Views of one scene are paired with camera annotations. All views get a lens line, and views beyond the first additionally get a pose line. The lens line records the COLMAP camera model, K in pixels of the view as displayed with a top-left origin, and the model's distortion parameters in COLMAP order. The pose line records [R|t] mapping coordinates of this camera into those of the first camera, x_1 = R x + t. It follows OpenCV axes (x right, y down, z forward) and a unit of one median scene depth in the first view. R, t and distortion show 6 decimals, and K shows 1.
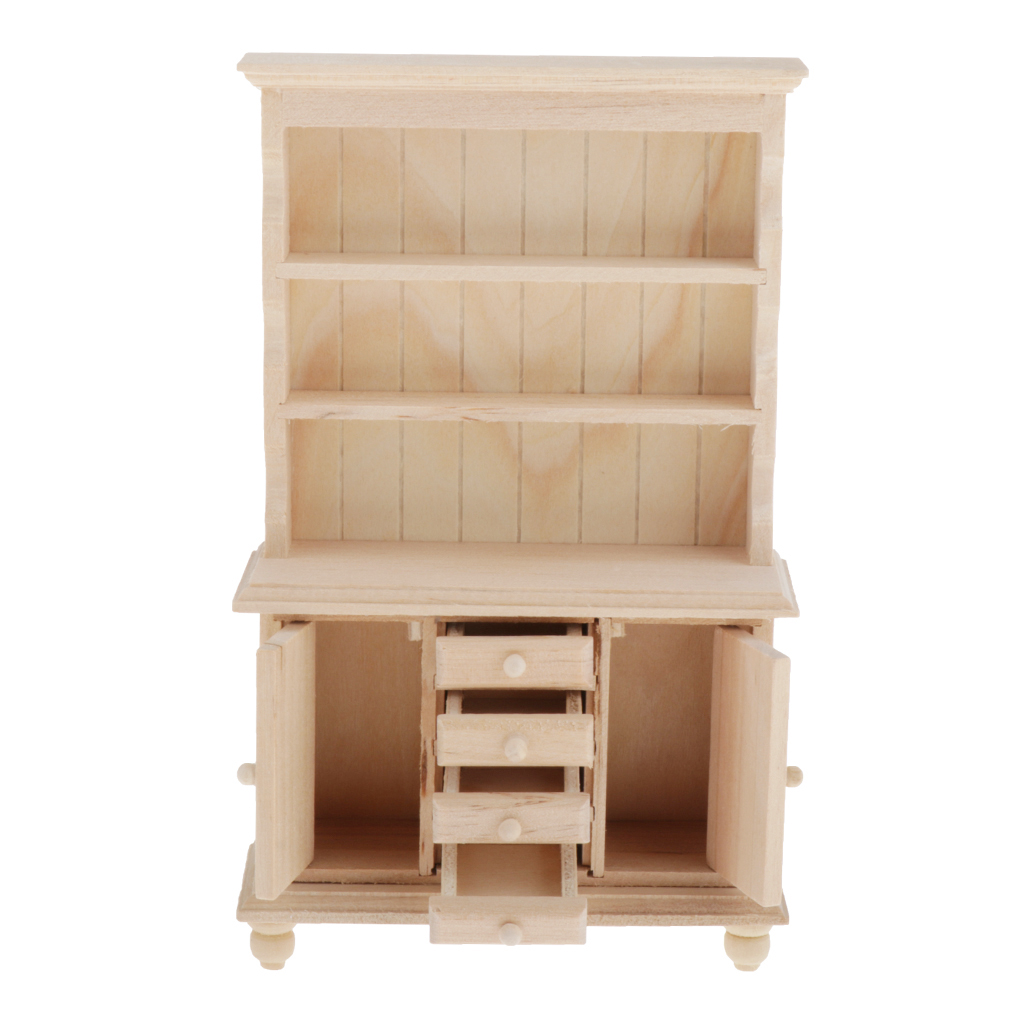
lens RADIAL K [[3373.3, 0, 528.3], [0, 3373.3, 510.3], [0, 0, 1]] dist [-0.063448, 0.000000]
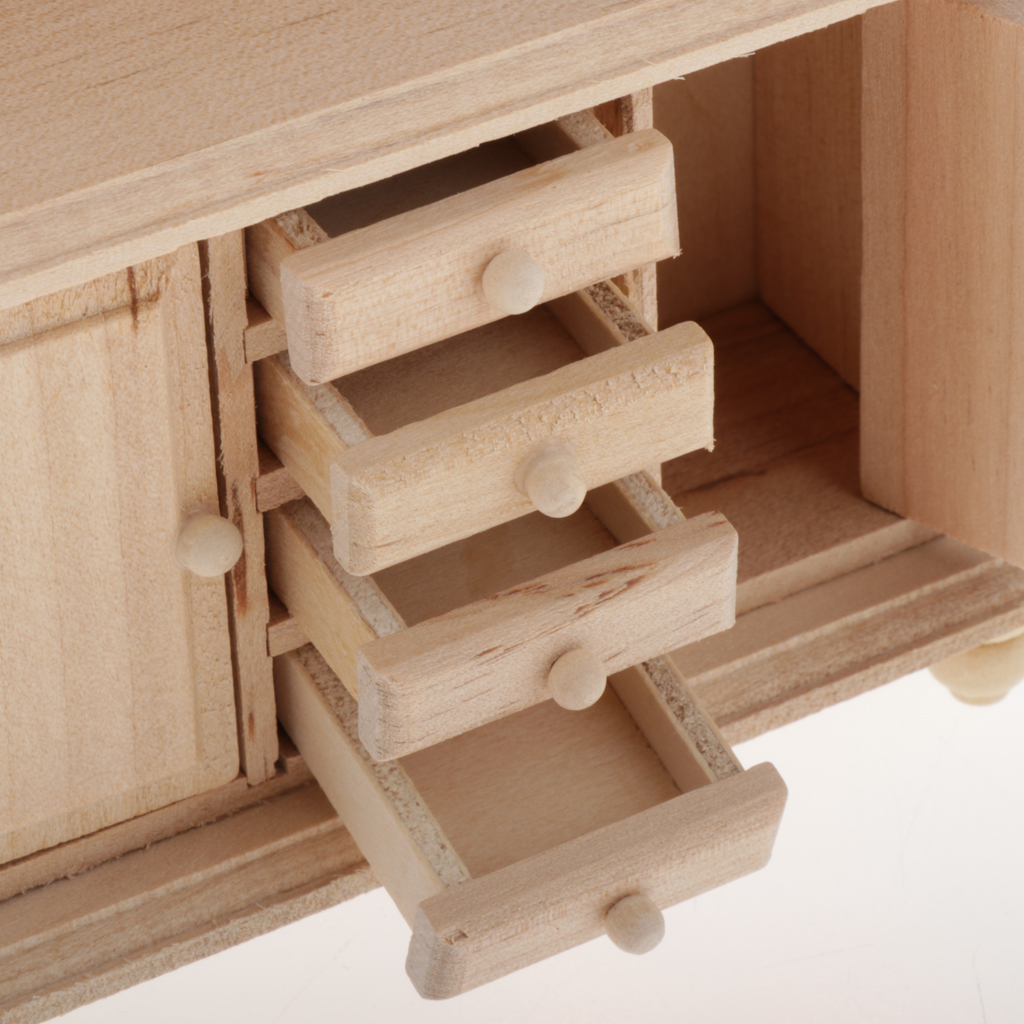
lens RADIAL K [[6075.3, 0, 511.8], [0, 6075.3, 512.5], [0, 0, 1]] dist [0.013780, 0.000000]
pose [[0.869546, -0.334480, 0.363337, -0.247048], [0.158780, 0.886006, 0.435641, -0.214757], [-0.467631, -0.321119, 0.823531, 0.433834]]
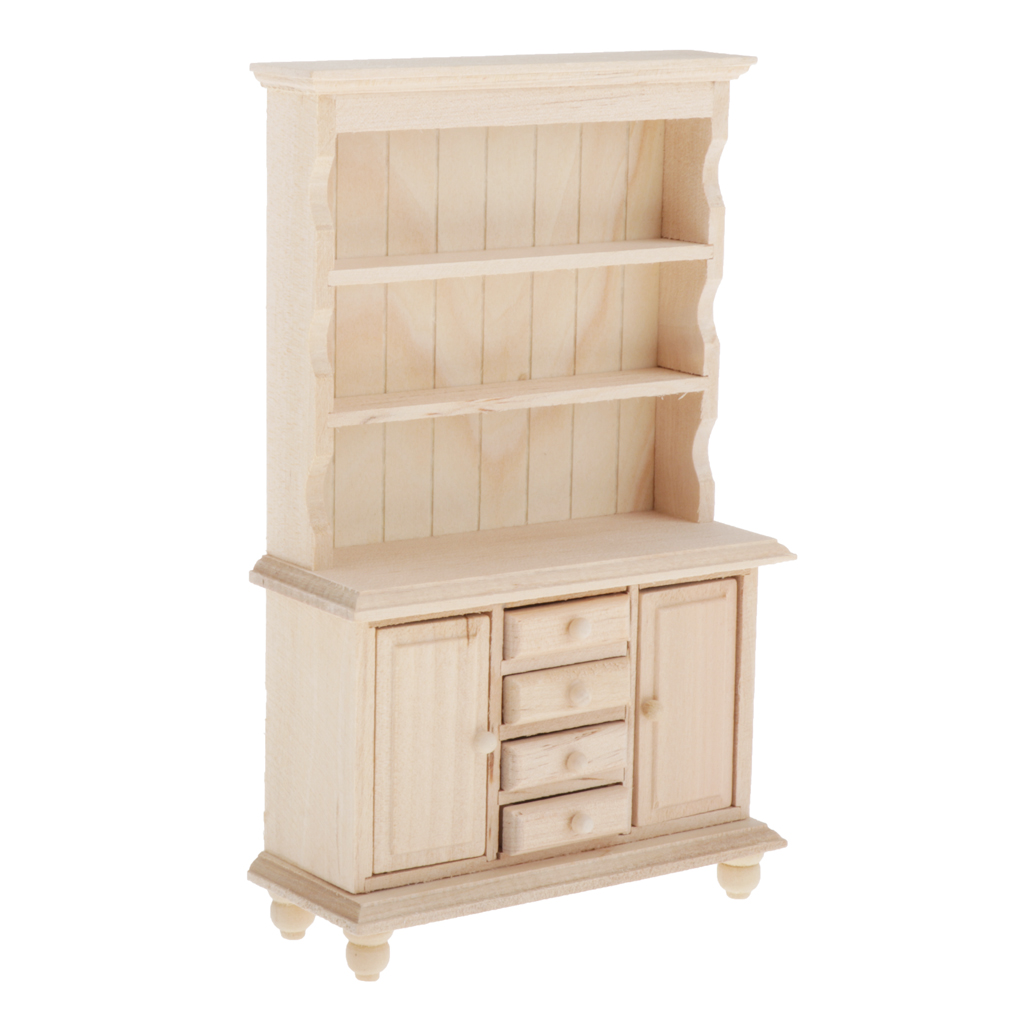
lens RADIAL K [[3373.3, 0, 511.4], [0, 3373.3, 506.7], [0, 0, 1]] dist [-0.063448, 0.000000]
pose [[0.818510, -0.110086, 0.563846, -0.592261], [0.121238, 0.992464, 0.017774, -0.015259], [-0.561554, 0.053812, 0.825688, 0.150601]]
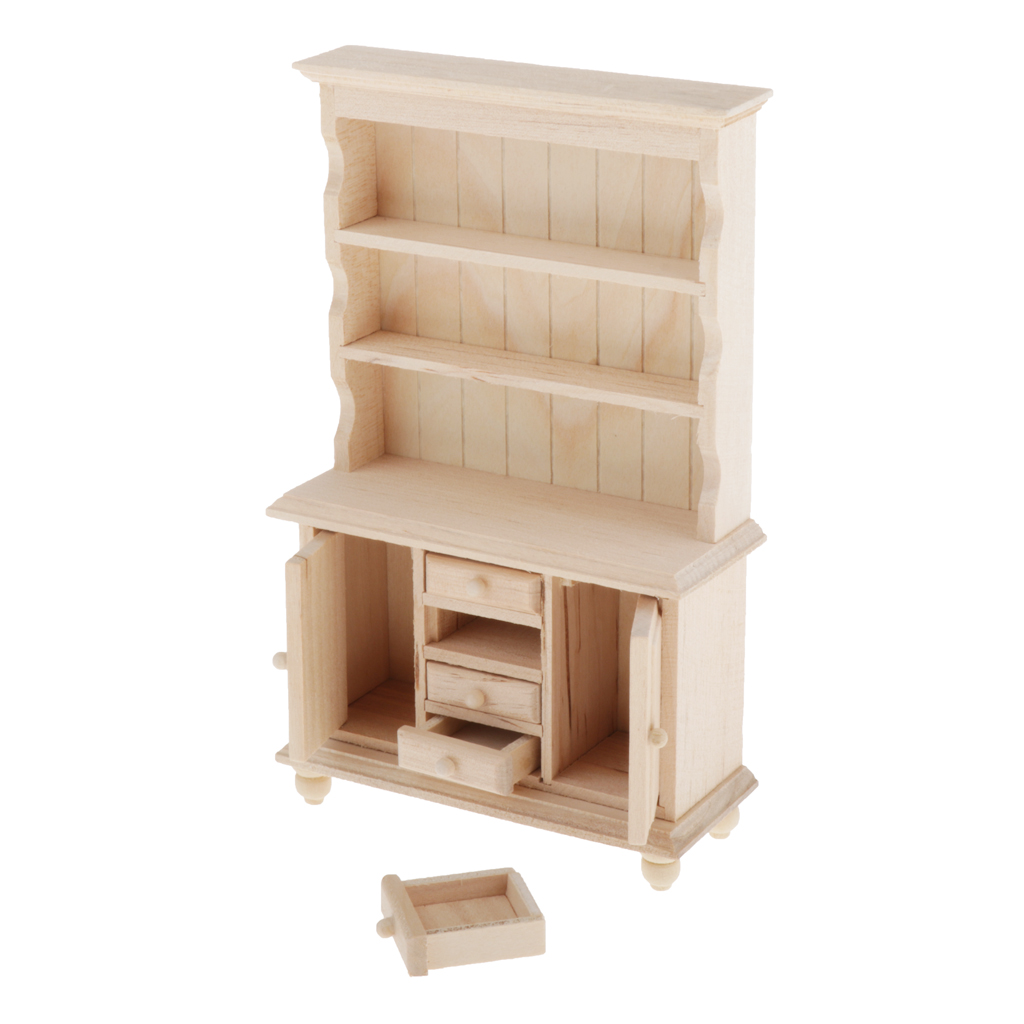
lens RADIAL K [[2956.1, 0, 510.8], [0, 2956.1, 512.3], [0, 0, 1]] dist [0.012240, 0.000000]
pose [[0.862878, 0.155098, -0.481027, 0.487638], [-0.091058, 0.983883, 0.153892, -0.139369], [0.497142, -0.088988, 0.863094, 0.125721]]
